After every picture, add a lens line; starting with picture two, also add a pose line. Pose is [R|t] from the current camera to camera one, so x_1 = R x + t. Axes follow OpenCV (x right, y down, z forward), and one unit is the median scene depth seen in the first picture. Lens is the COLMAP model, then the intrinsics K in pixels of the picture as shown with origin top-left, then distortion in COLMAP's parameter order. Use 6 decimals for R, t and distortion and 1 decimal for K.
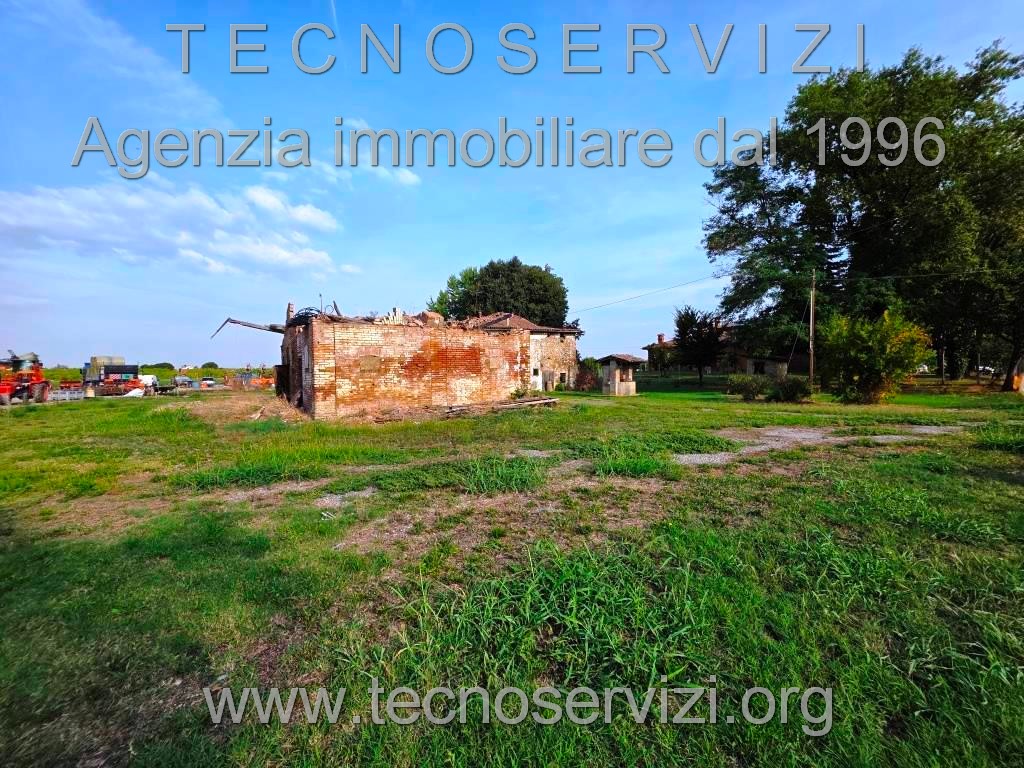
lens RADIAL K [[416.4, 0, 516.9], [0, 416.4, 377.6], [0, 0, 1]] dist [0.006003, -0.001552]
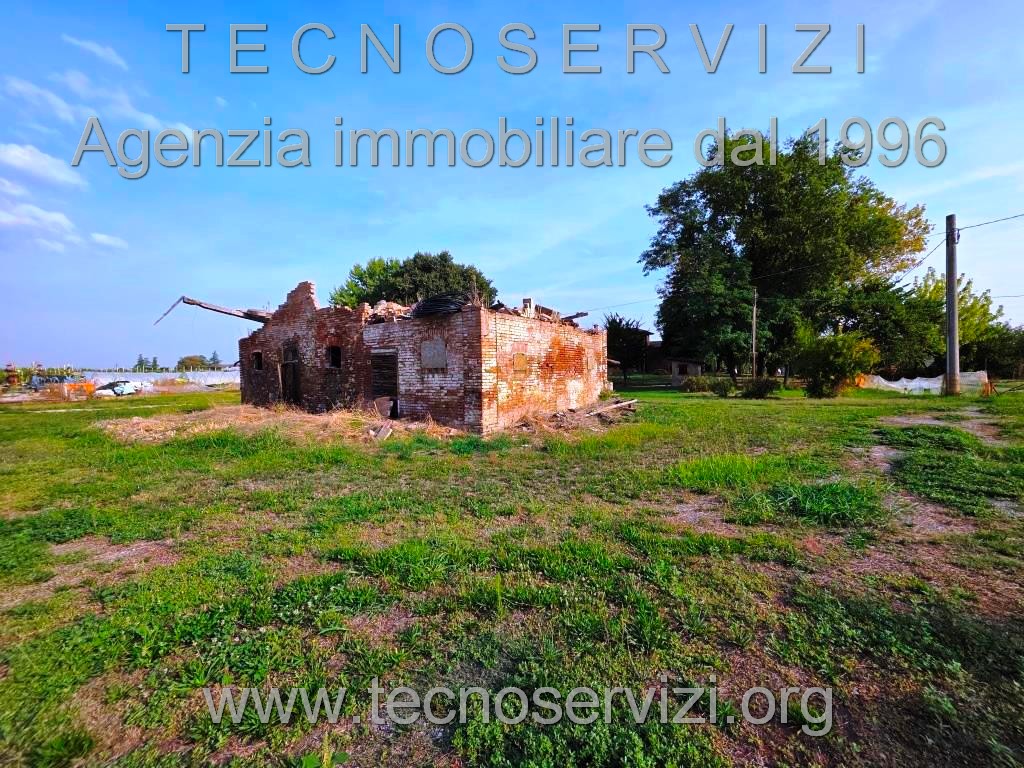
lens RADIAL K [[416.4, 0, 511.6], [0, 416.4, 379.4], [0, 0, 1]] dist [0.006003, -0.001552]
pose [[0.923267, -0.006771, 0.384098, -0.454960], [0.006759, 0.999976, 0.001381, -0.001015], [-0.384099, 0.001321, 0.923291, 0.147858]]
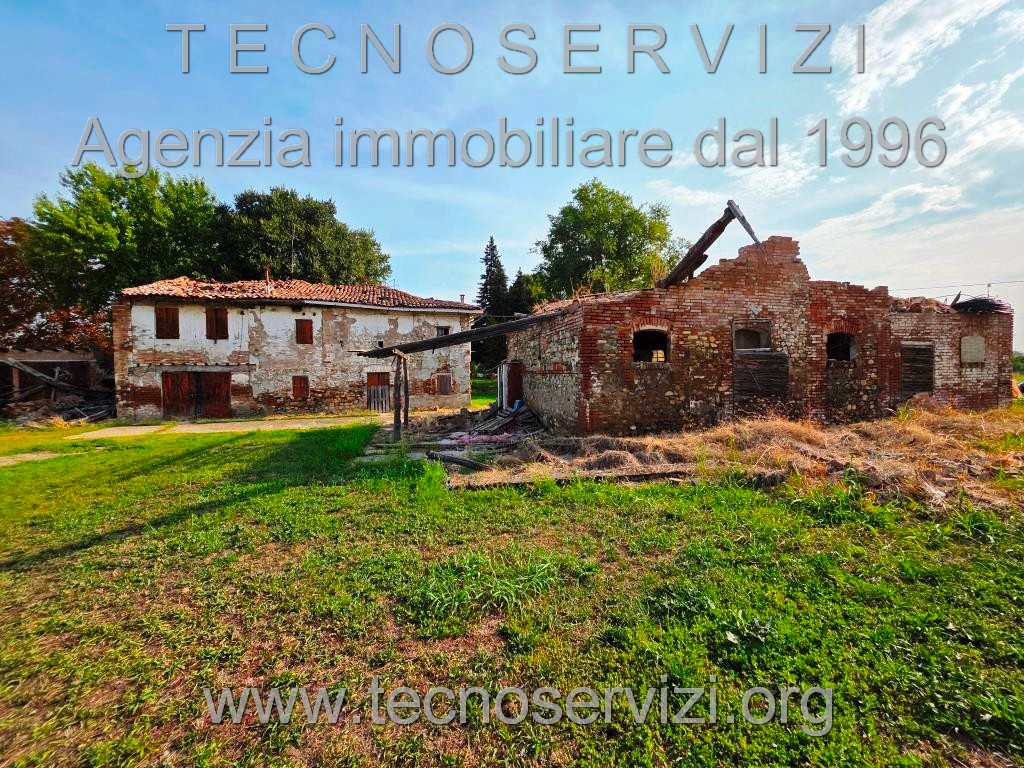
lens RADIAL K [[416.4, 0, 524.6], [0, 416.4, 382.8], [0, 0, 1]] dist [0.006003, -0.001552]
pose [[0.316302, -0.009968, 0.948606, -1.041424], [0.021641, 0.999760, 0.003289, -0.002751], [-0.948412, 0.019489, 0.316442, 1.024087]]
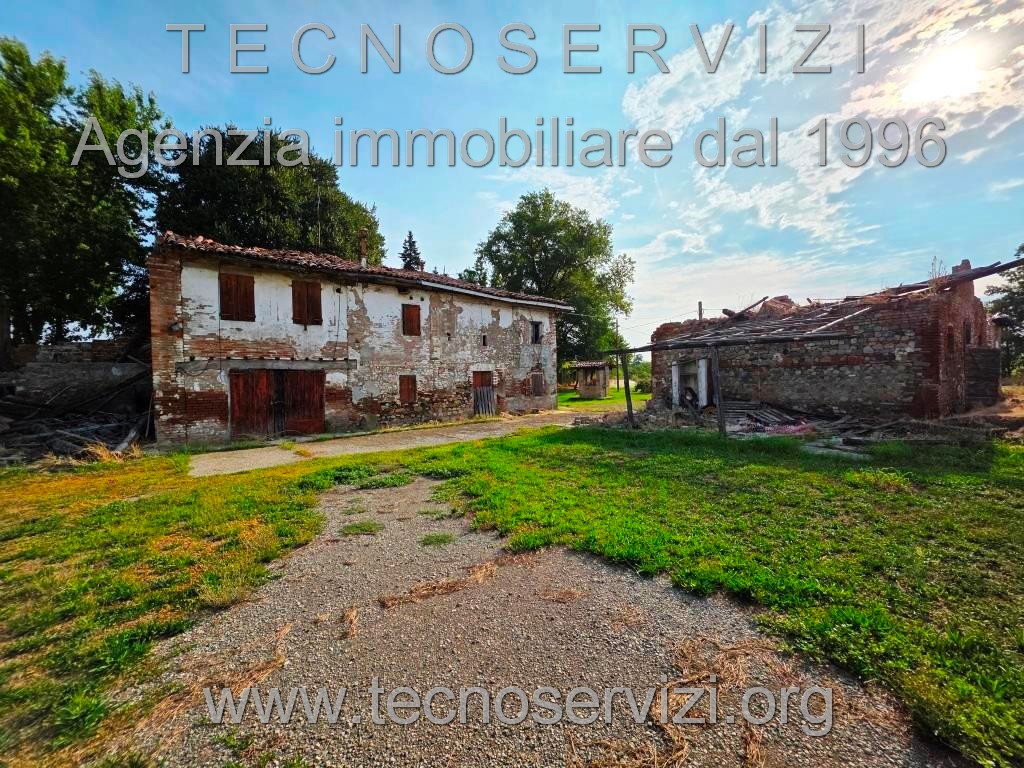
lens RADIAL K [[416.4, 0, 520.6], [0, 416.4, 374.0], [0, 0, 1]] dist [0.006003, -0.001552]
pose [[-0.071846, 0.017603, 0.997260, -1.063407], [0.030878, 0.999404, -0.015416, -0.010314], [-0.996938, 0.029686, -0.072346, 1.612107]]
